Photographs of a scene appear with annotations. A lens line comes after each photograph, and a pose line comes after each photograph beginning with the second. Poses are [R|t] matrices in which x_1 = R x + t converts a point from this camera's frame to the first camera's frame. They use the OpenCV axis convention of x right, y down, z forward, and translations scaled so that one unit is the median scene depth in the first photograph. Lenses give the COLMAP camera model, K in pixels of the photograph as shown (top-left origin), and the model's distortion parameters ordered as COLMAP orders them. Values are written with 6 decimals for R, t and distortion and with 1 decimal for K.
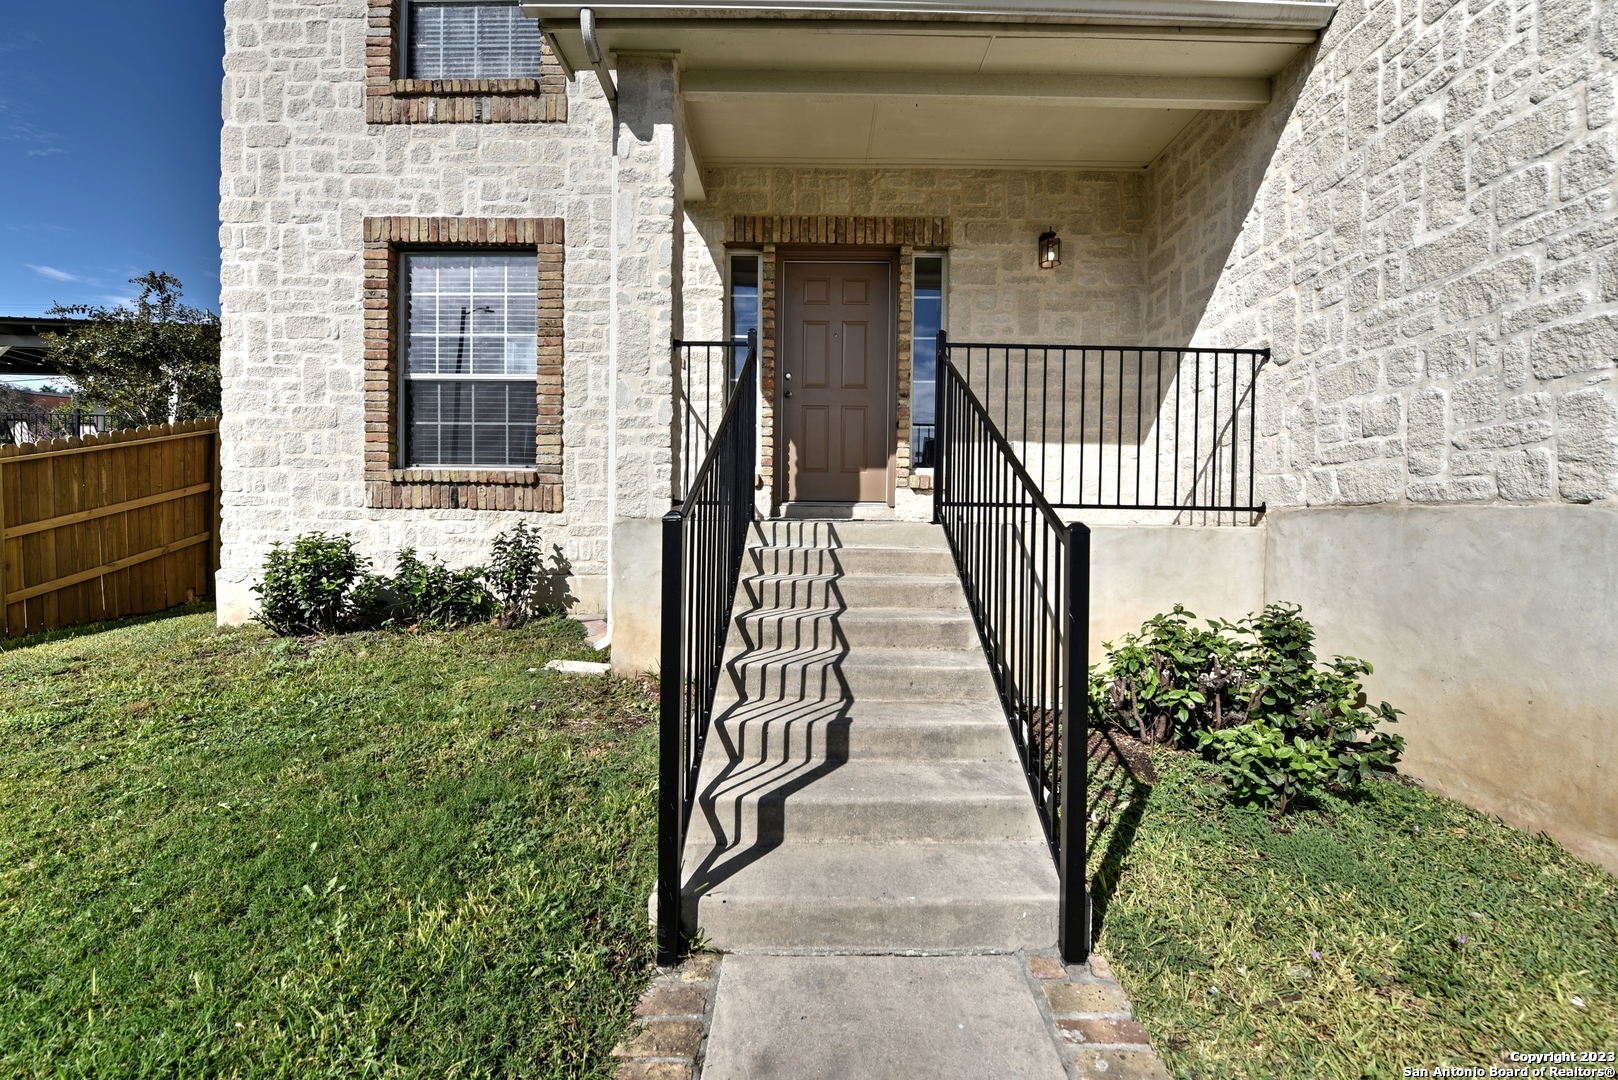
lens RADIAL K [[653.1, 0, 797.5], [0, 653.1, 540.7], [0, 0, 1]] dist [-0.019715, -0.000297]
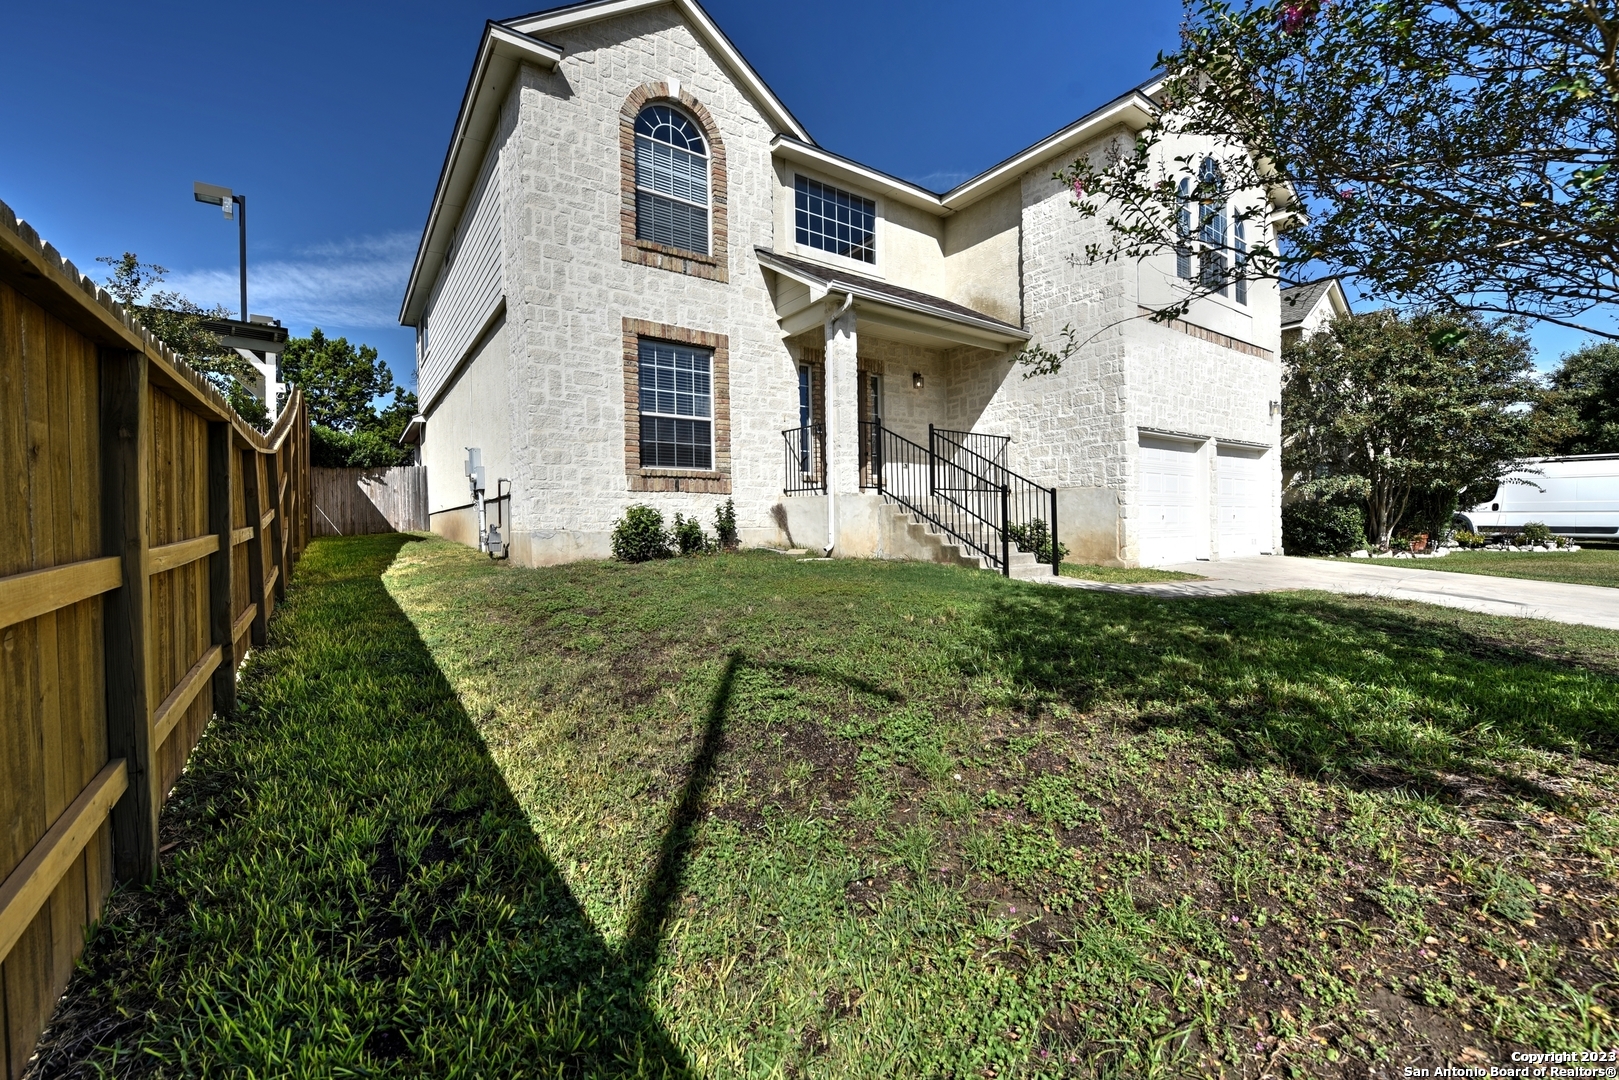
lens RADIAL K [[653.5, 0, 797.9], [0, 653.5, 540.7], [0, 0, 1]] dist [-0.019715, -0.000297]
pose [[0.819616, -0.034221, 0.571890, -1.283144], [0.041070, 0.999156, 0.000928, 0.094054], [-0.571439, 0.022727, 0.820330, -0.627888]]
